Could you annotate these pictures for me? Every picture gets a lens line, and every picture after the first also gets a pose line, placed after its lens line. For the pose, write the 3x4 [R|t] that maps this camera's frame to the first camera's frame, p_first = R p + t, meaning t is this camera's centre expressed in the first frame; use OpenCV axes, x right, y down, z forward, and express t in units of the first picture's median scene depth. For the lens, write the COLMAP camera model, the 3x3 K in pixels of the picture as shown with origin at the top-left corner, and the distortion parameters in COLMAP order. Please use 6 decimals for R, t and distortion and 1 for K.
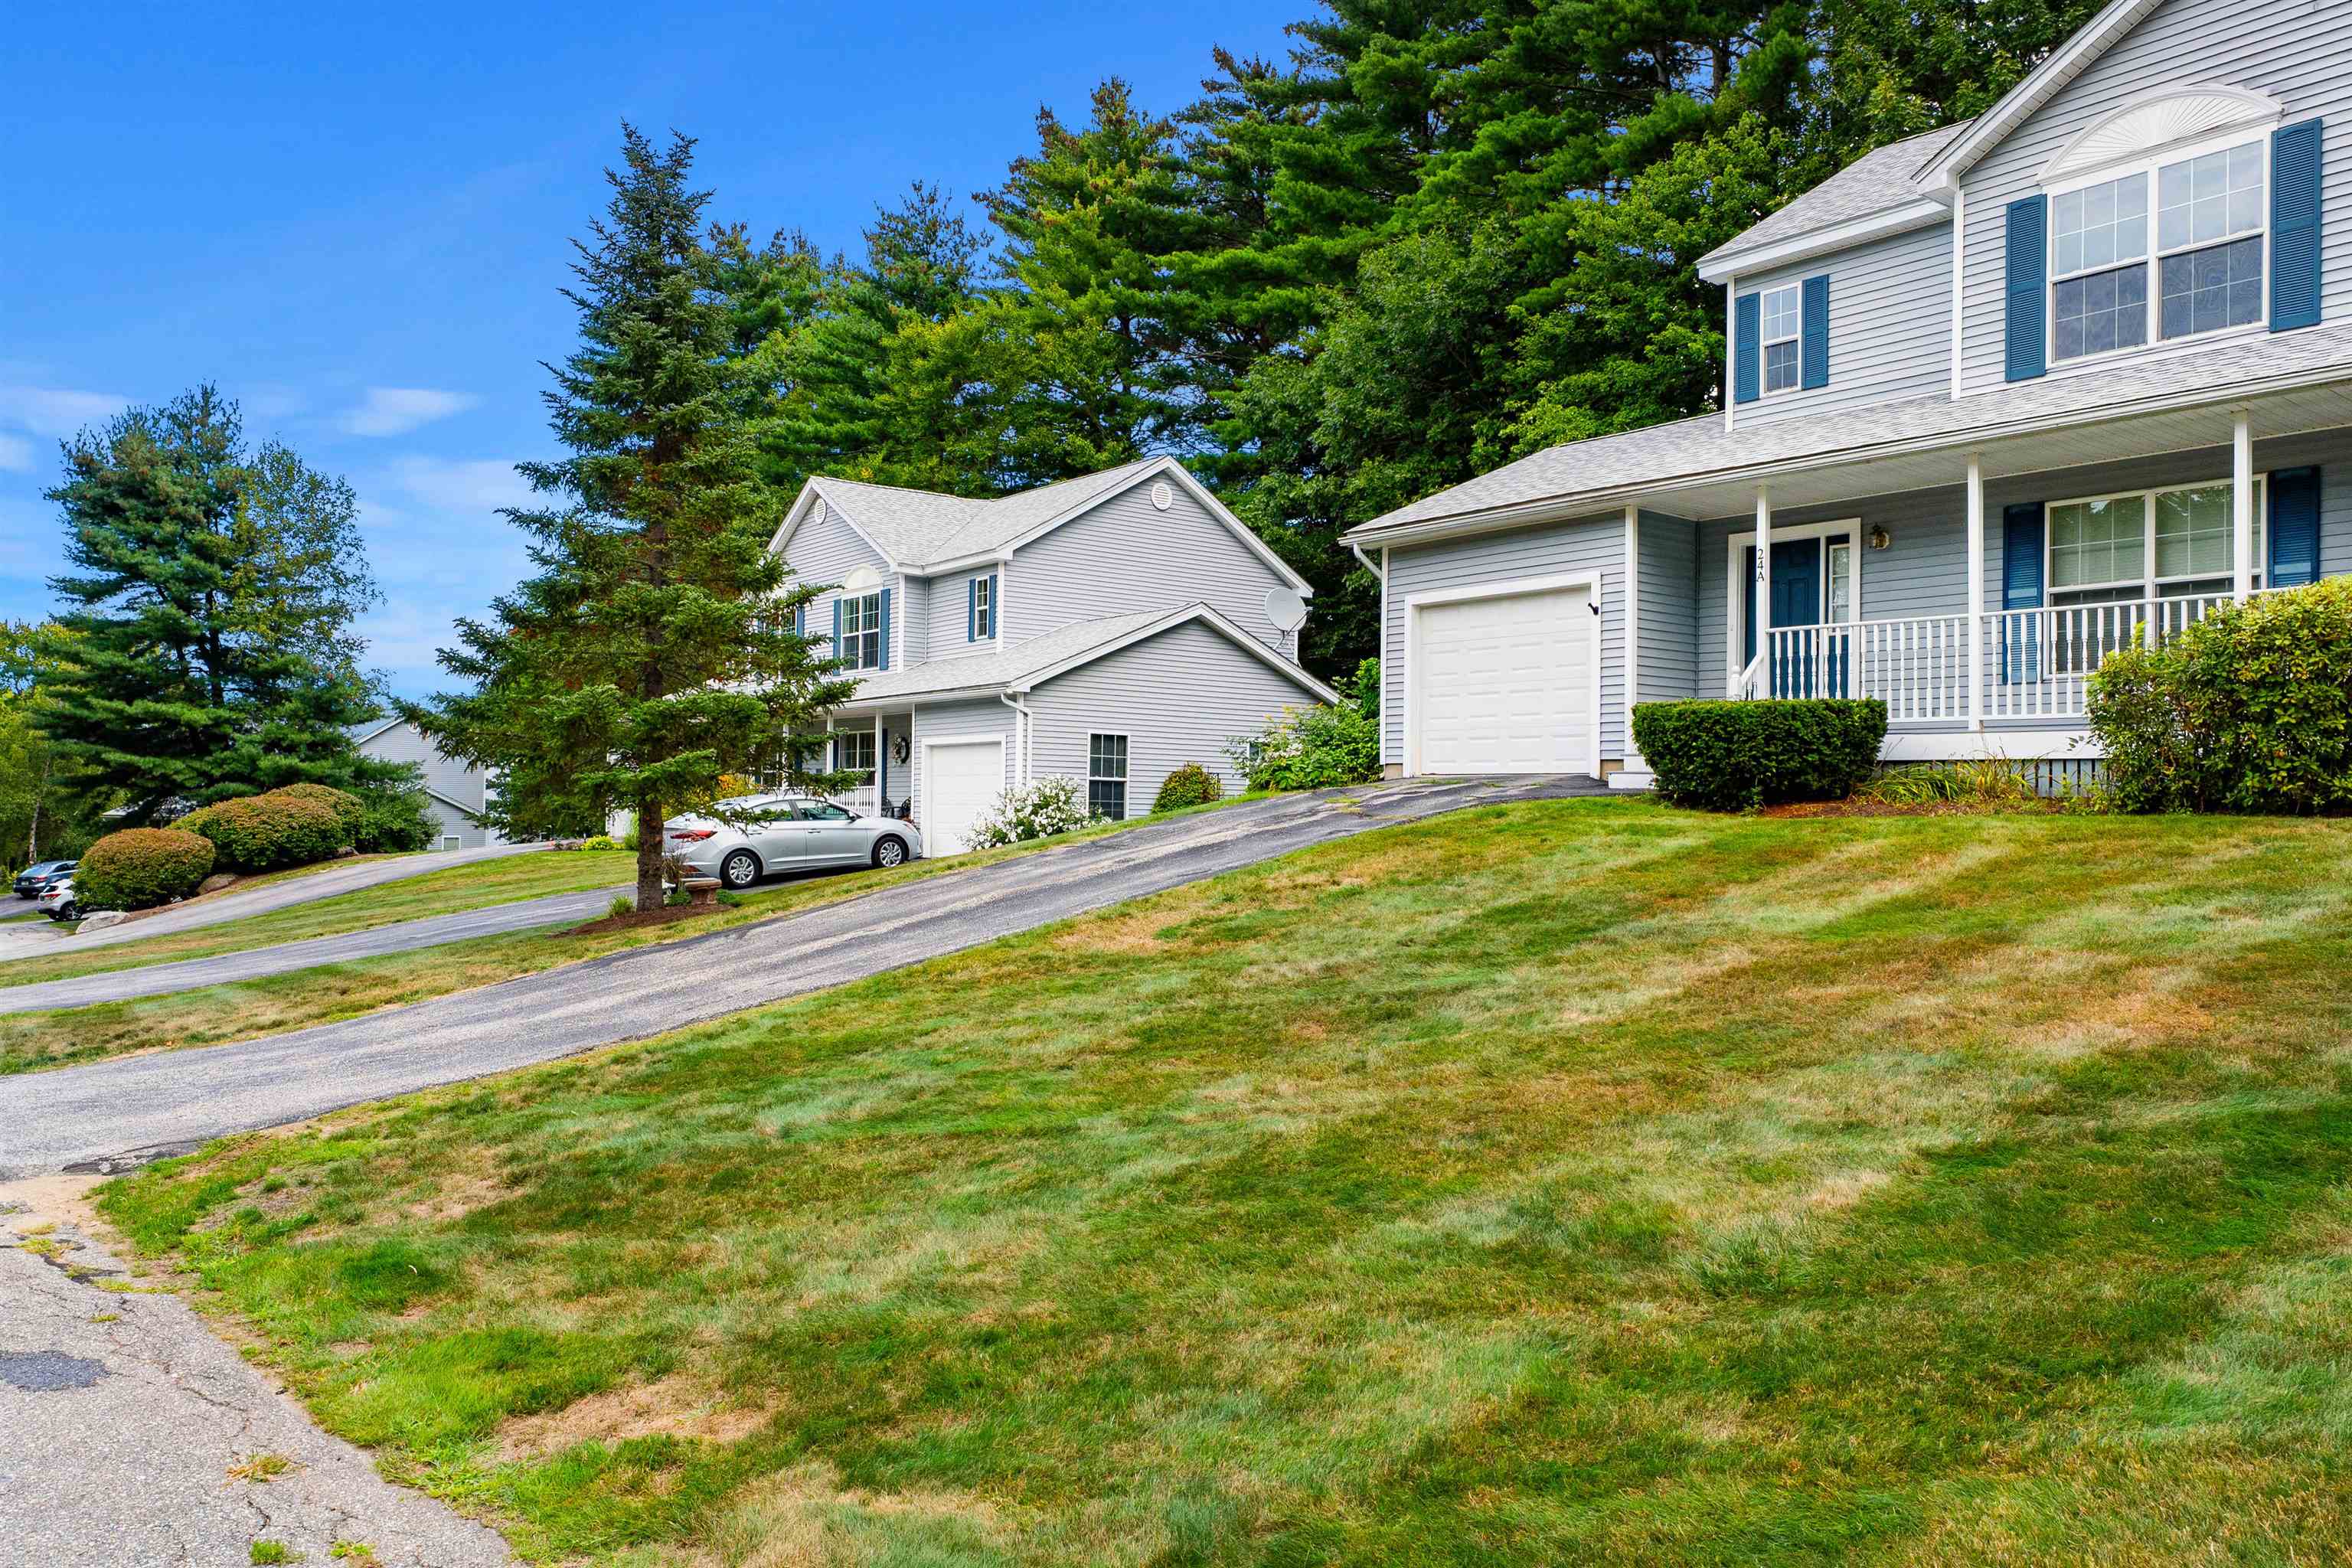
lens RADIAL K [[1622.0, 0, 1175.0], [0, 1622.0, 771.5], [0, 0, 1]] dist [0.009232, 0.010215]
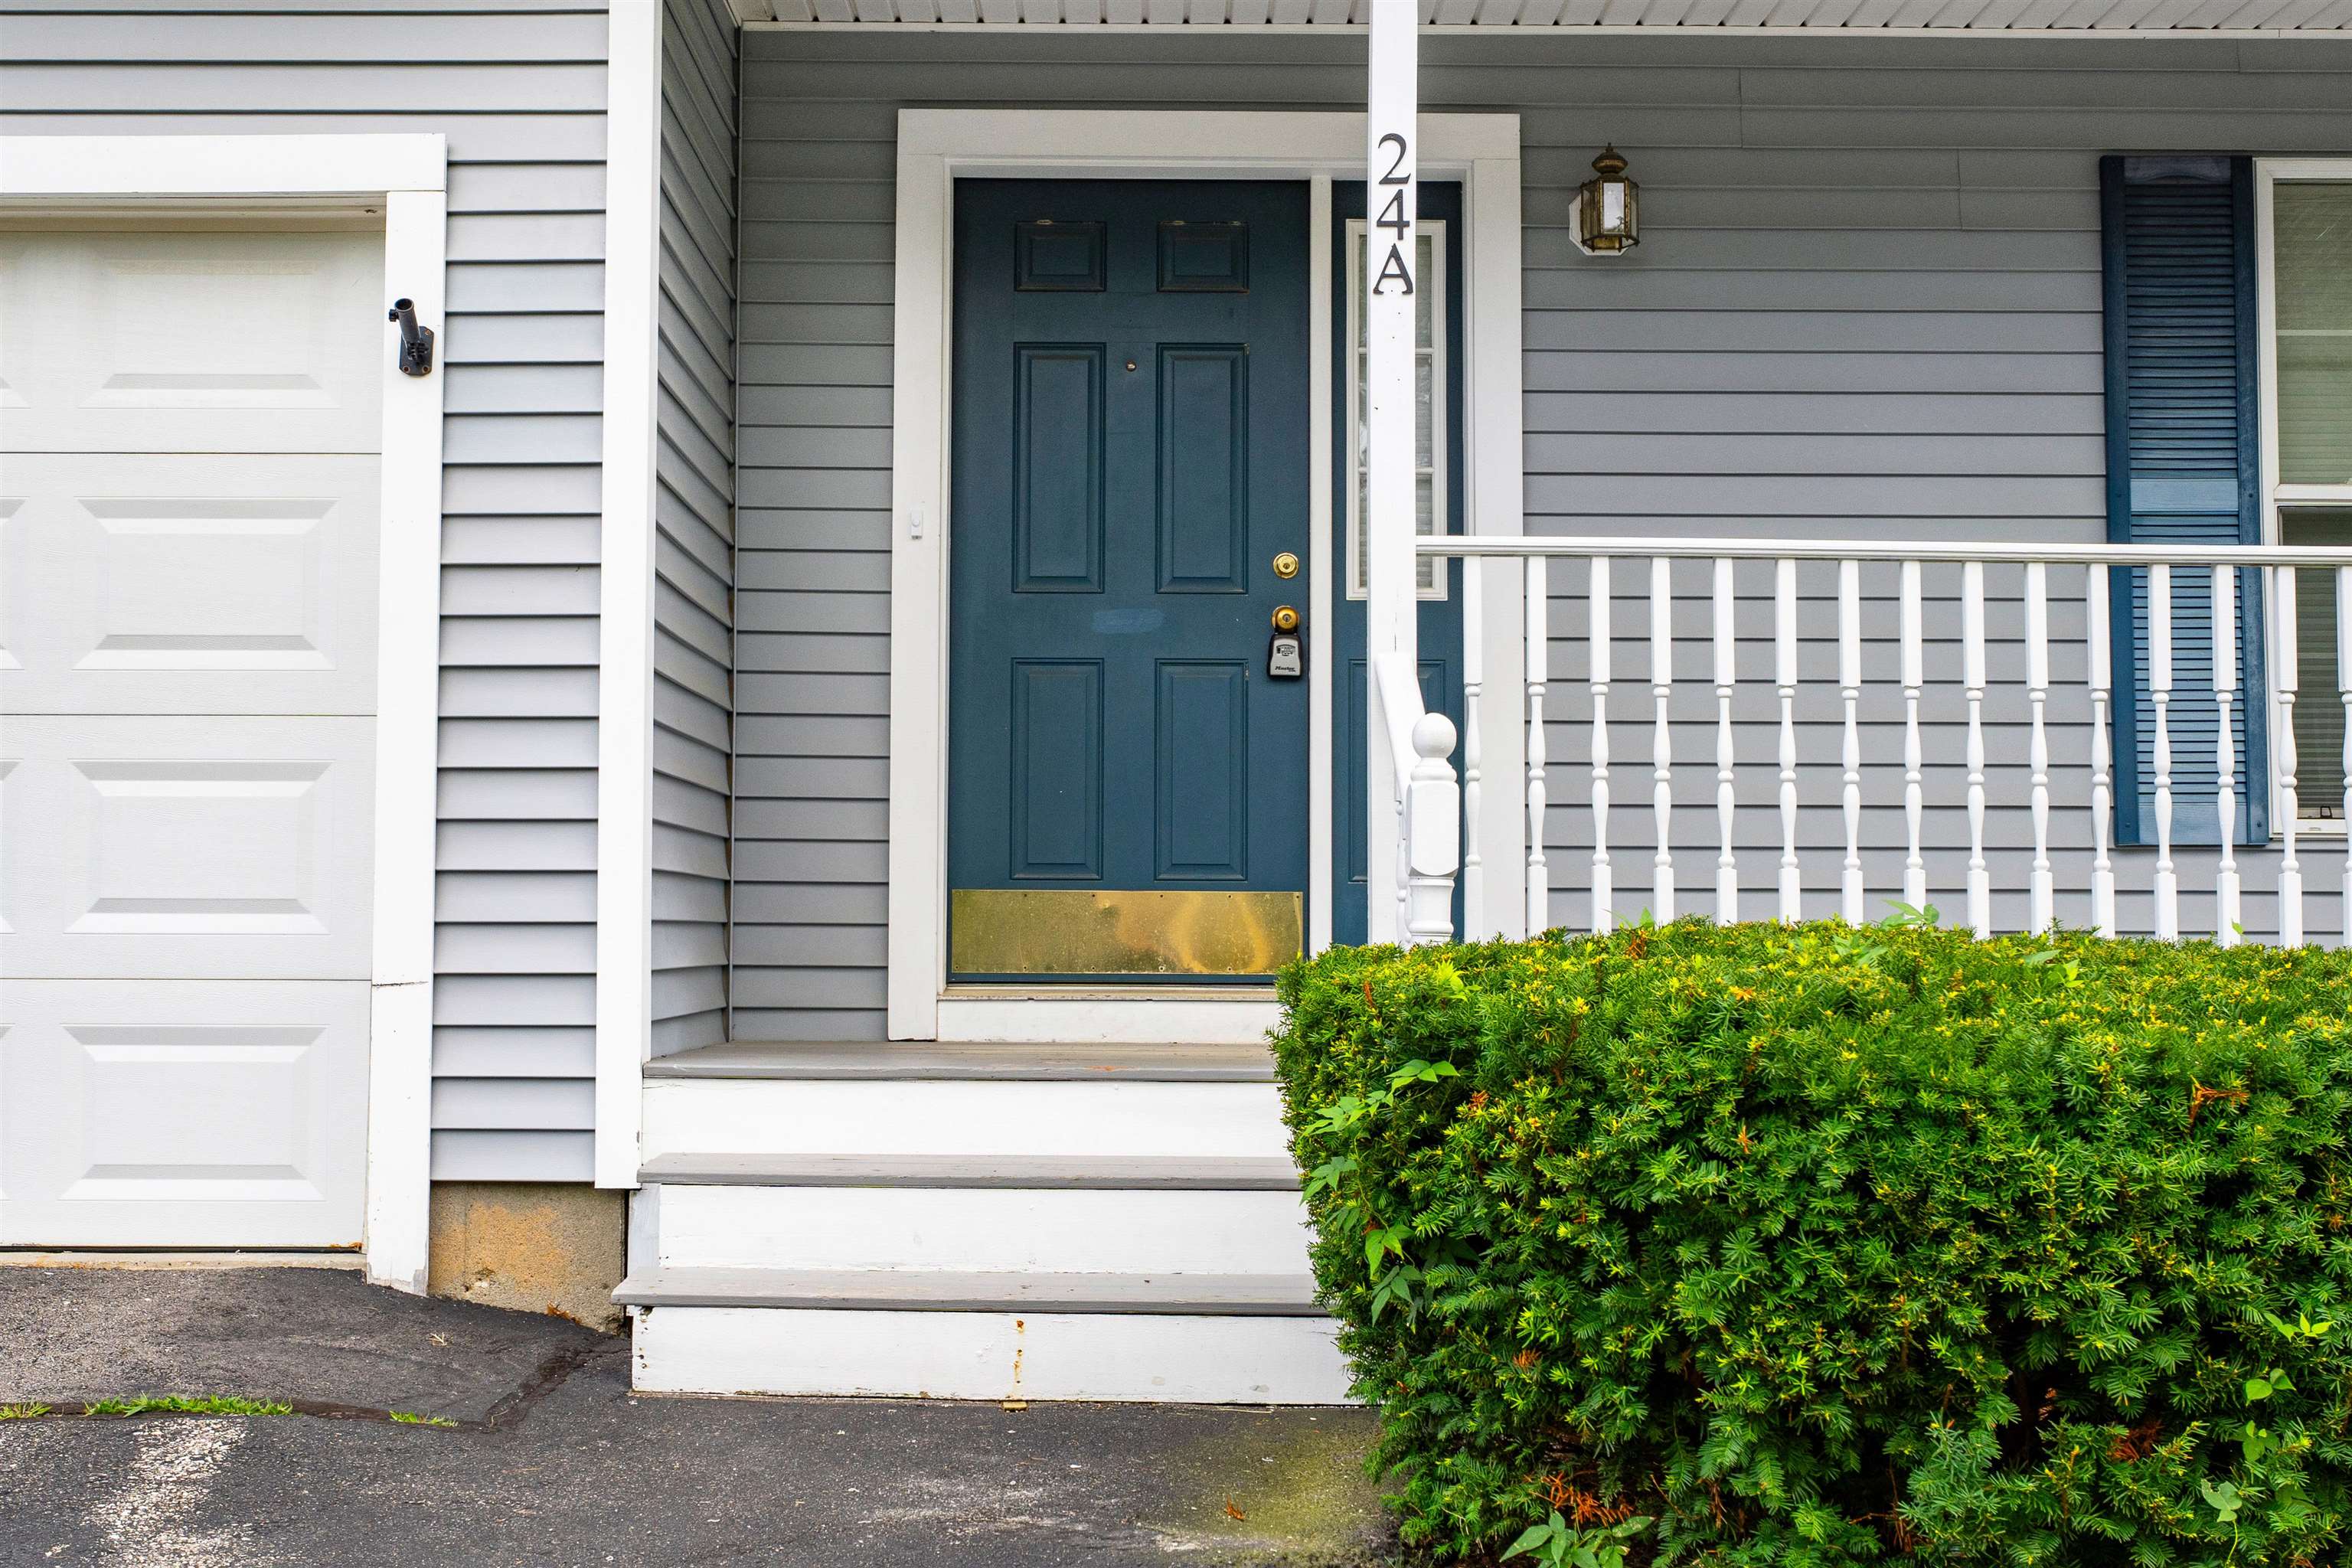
lens RADIAL K [[2773.0, 0, 1155.4], [0, 2773.0, 772.2], [0, 0, 1]] dist [-0.022775, 0.000000]
pose [[0.626133, 0.038050, 0.778787, 0.082732], [-0.010476, 0.999129, -0.040393, -0.046300], [-0.779646, 0.017133, 0.625986, 0.846271]]
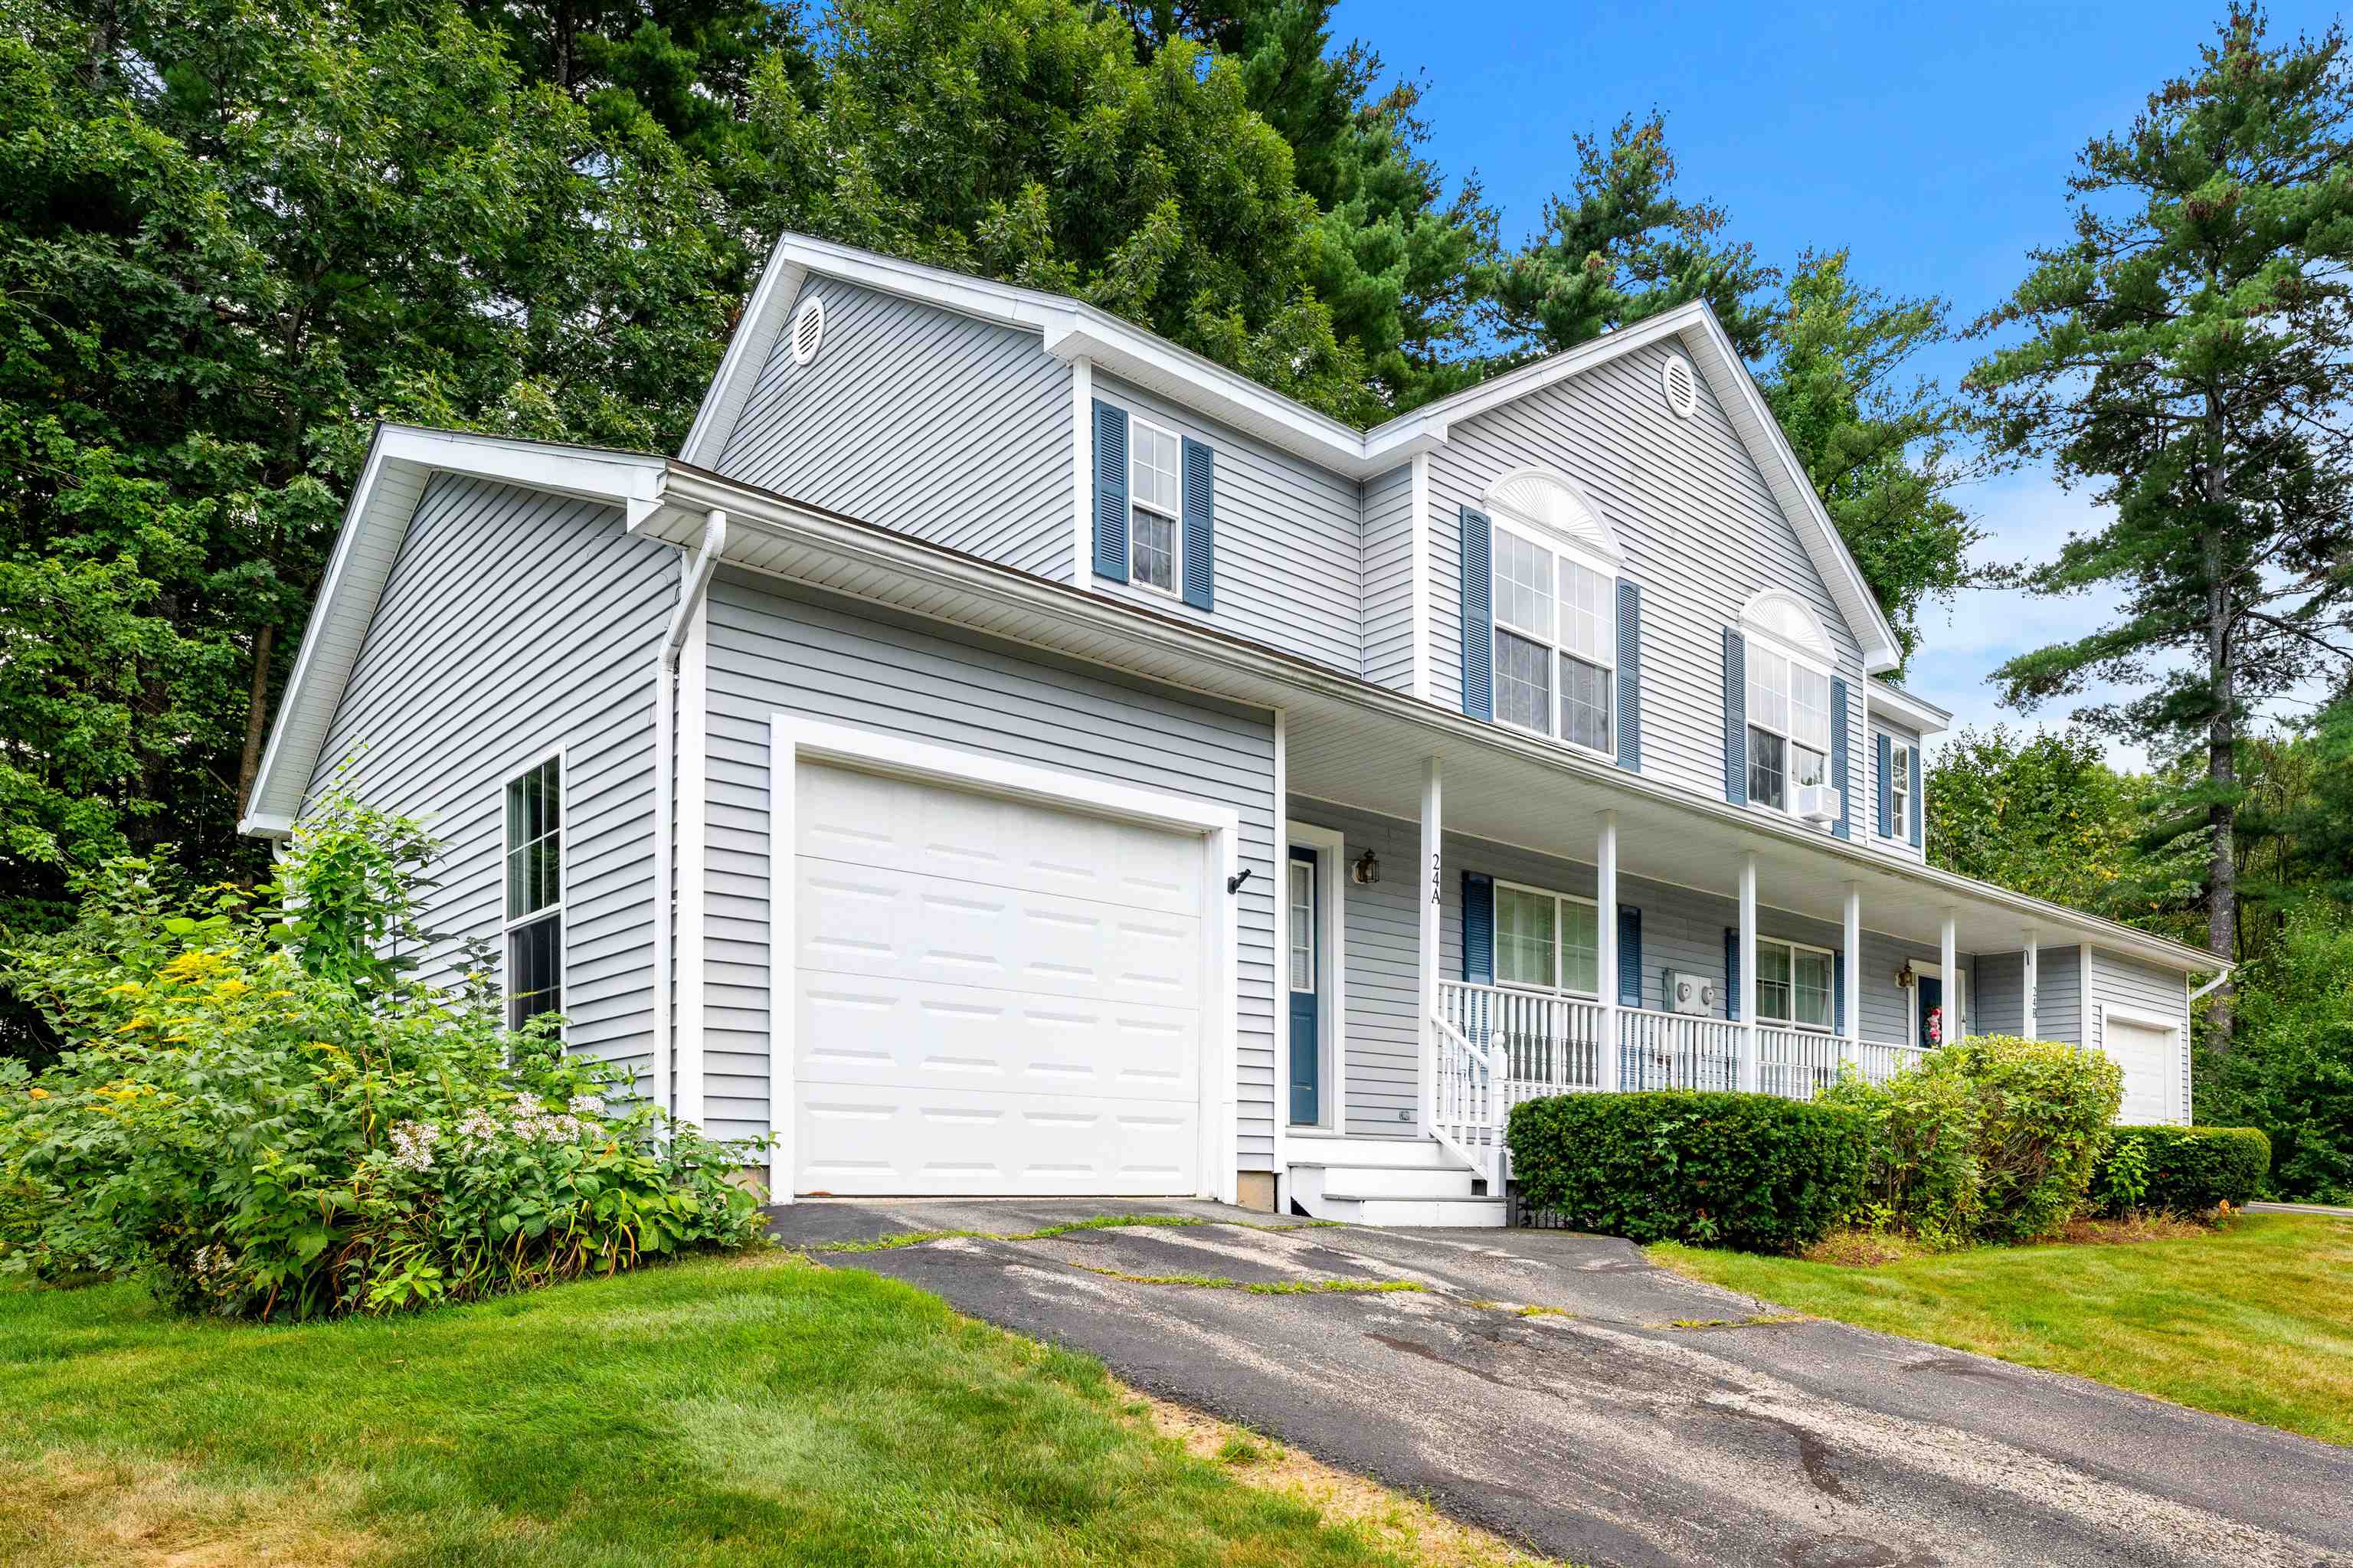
lens RADIAL K [[1574.7, 0, 1125.6], [0, 1574.7, 1158.7], [0, 0, 1]] dist [-0.010668, 0.002358]
pose [[-0.025996, 0.005367, 0.999648, -0.280190], [-0.022890, 0.999720, -0.005963, -0.008050], [-0.999400, -0.023037, -0.025866, 1.188515]]
